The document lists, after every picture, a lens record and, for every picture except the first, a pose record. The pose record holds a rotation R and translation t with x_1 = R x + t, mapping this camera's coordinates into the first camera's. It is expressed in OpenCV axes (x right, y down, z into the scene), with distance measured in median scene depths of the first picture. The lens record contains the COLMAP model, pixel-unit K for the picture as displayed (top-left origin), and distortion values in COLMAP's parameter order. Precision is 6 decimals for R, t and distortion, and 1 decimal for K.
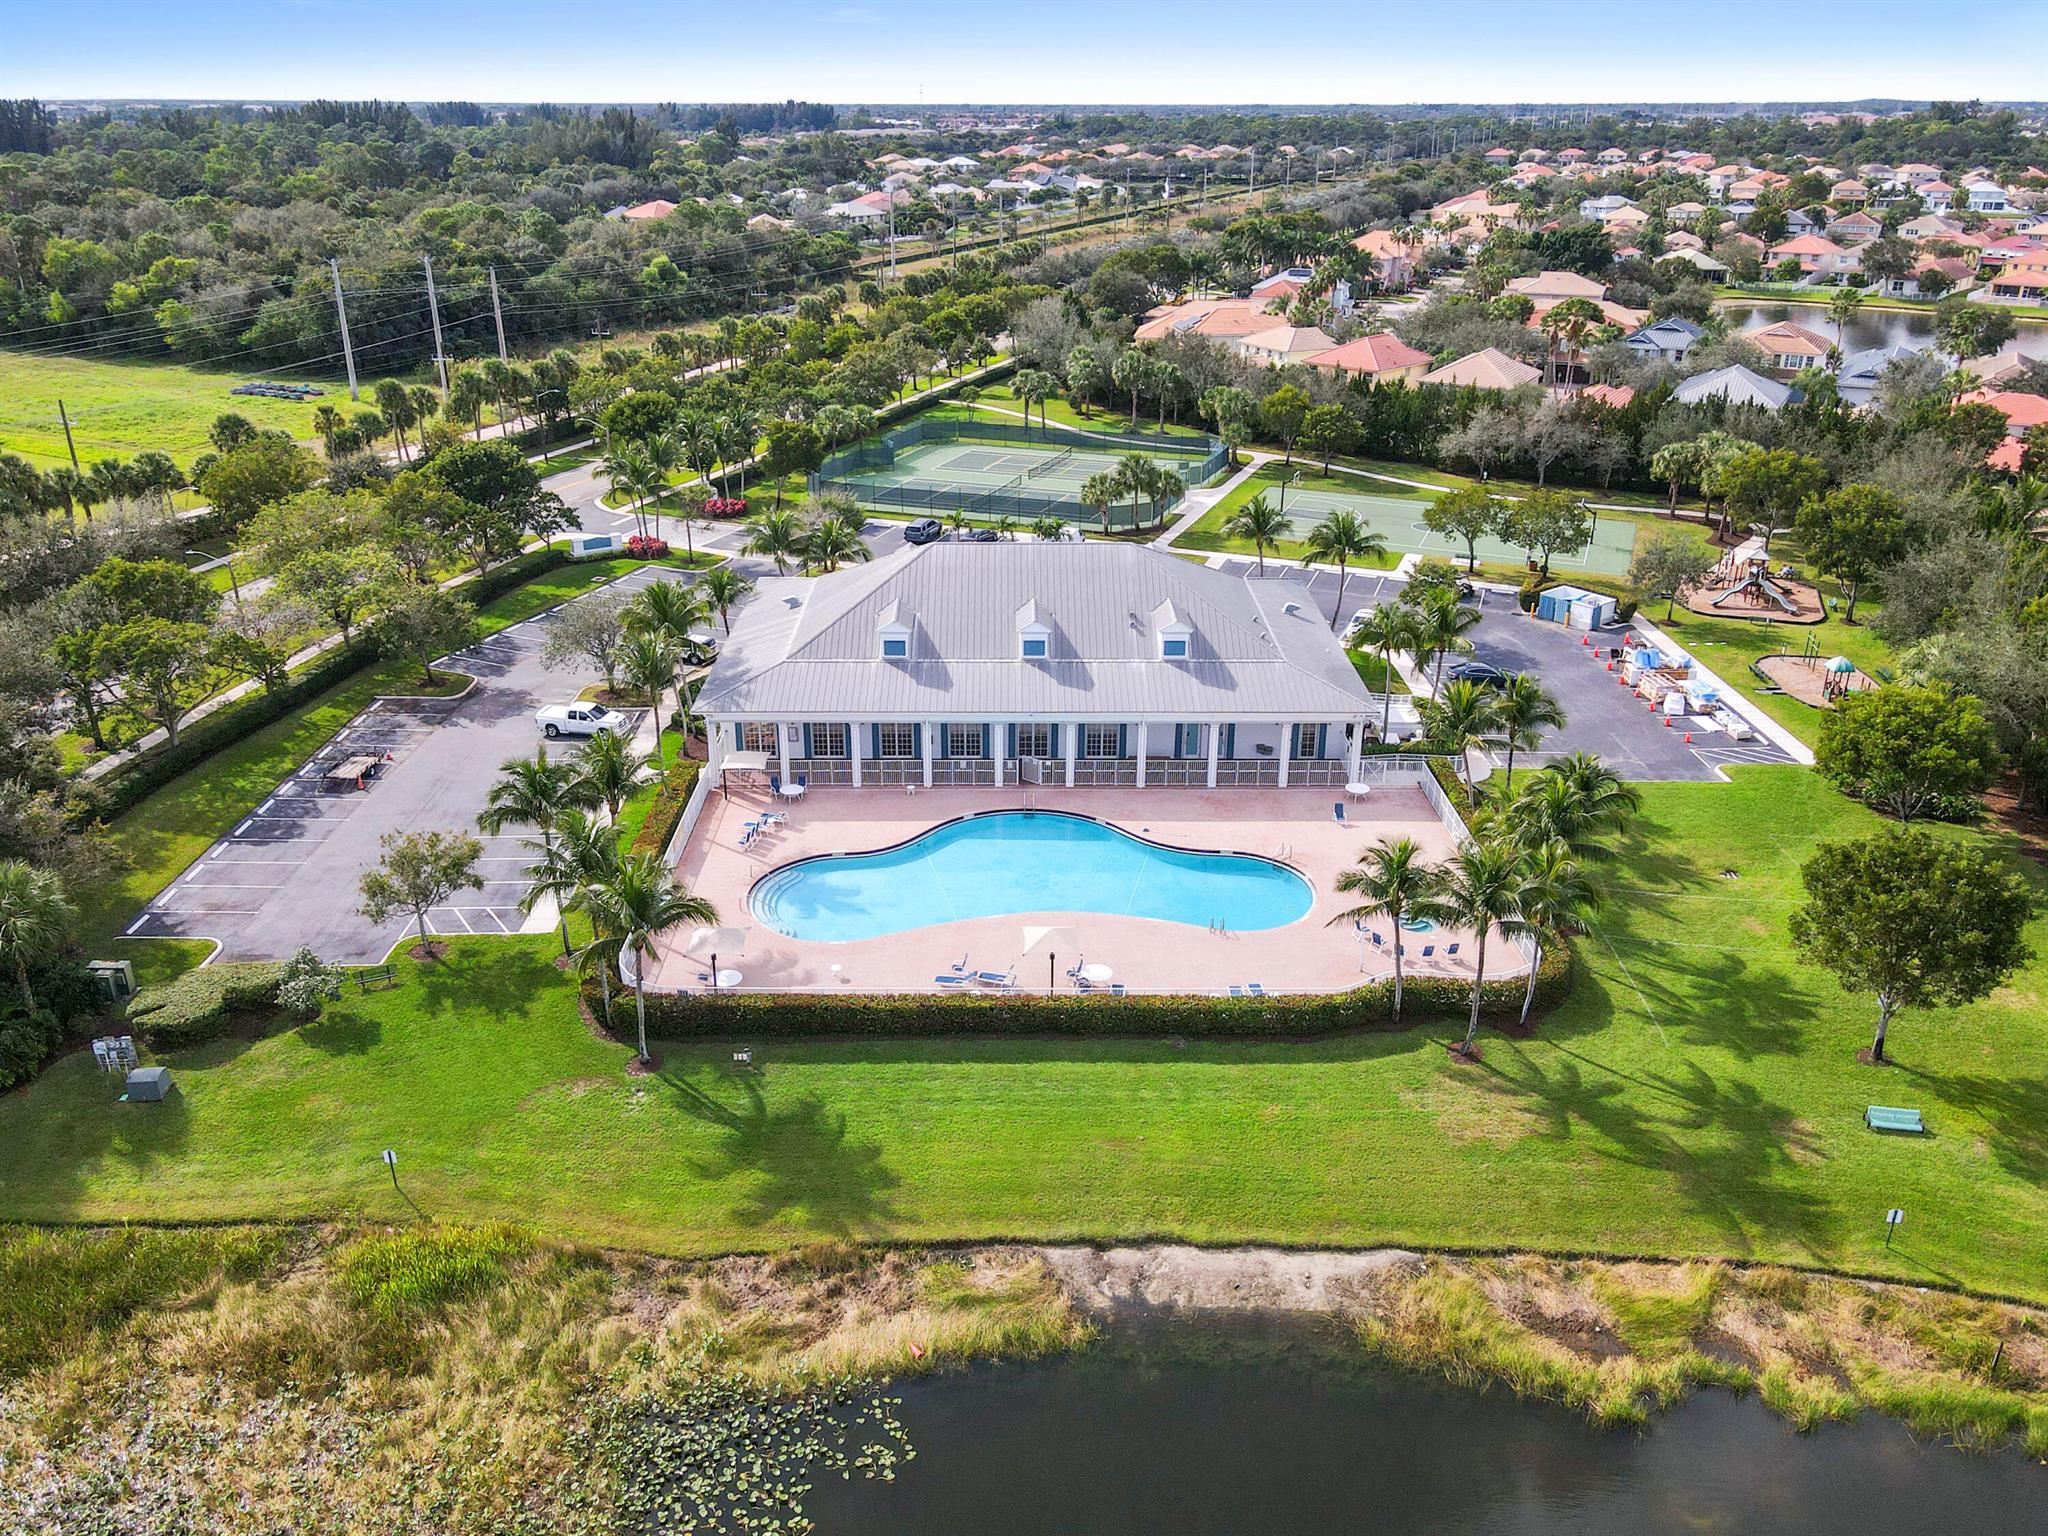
lens RADIAL K [[1558.1, 0, 1009.3], [0, 1558.1, 765.6], [0, 0, 1]] dist [0.029698, 0.007911]
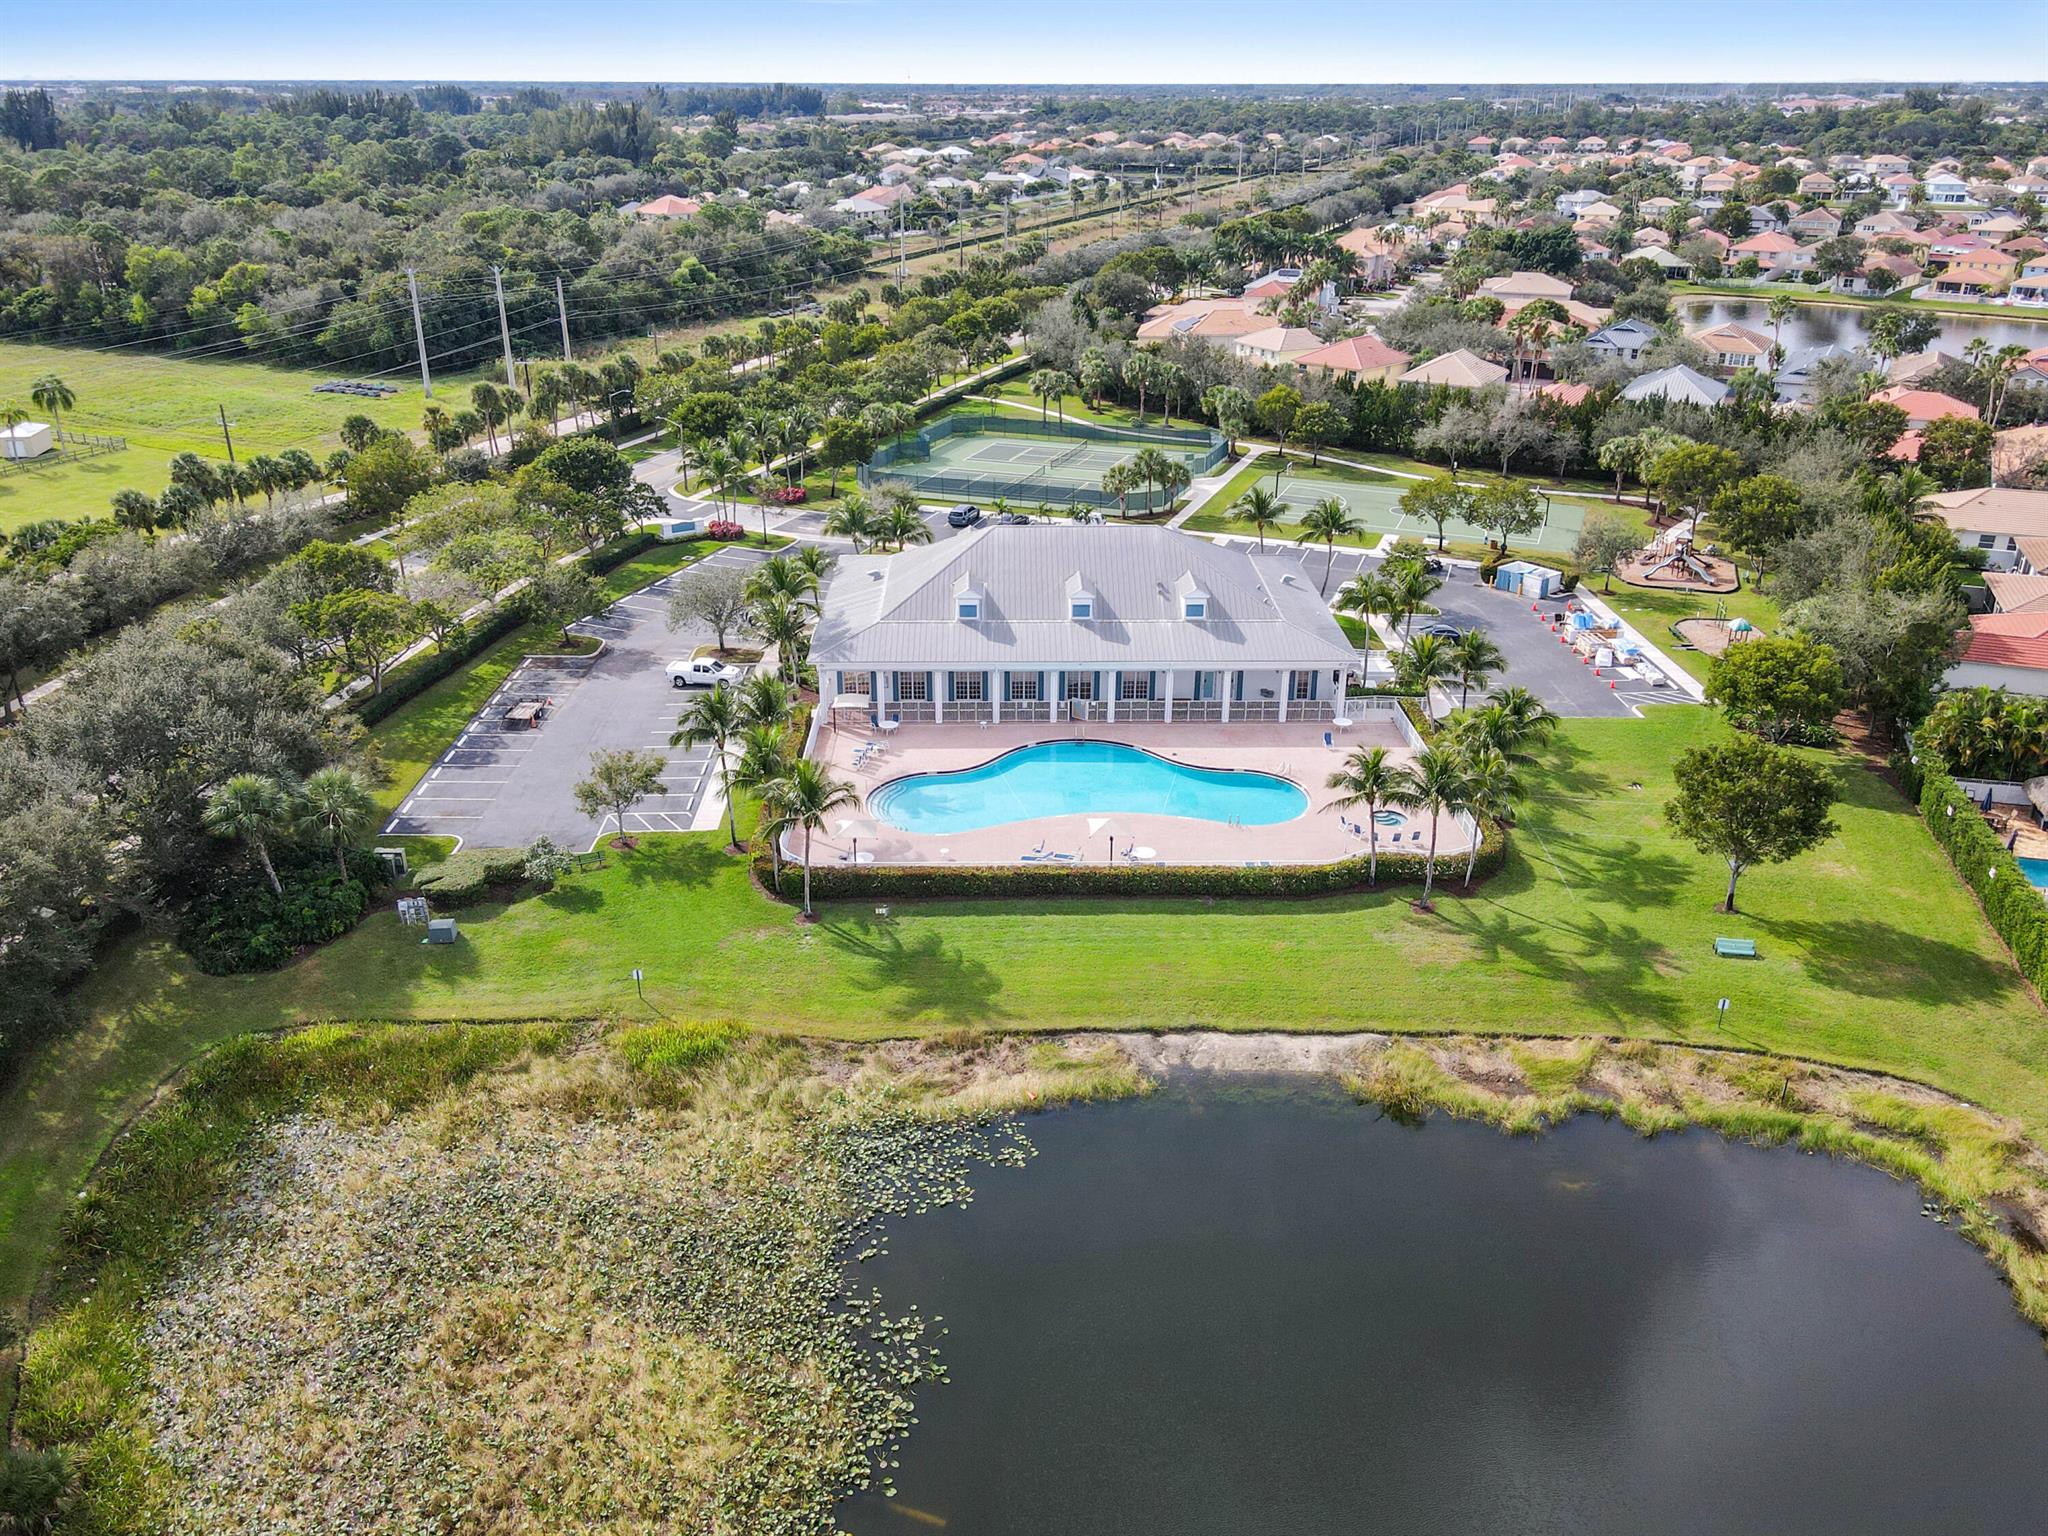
lens RADIAL K [[1558.1, 0, 1009.3], [0, 1558.1, 765.6], [0, 0, 1]] dist [0.029698, 0.007911]
pose [[0.999958, -0.003710, 0.008420, -0.036096], [0.003625, 0.999942, 0.010154, 0.024090], [-0.008457, -0.010123, 0.999913, -0.164277]]
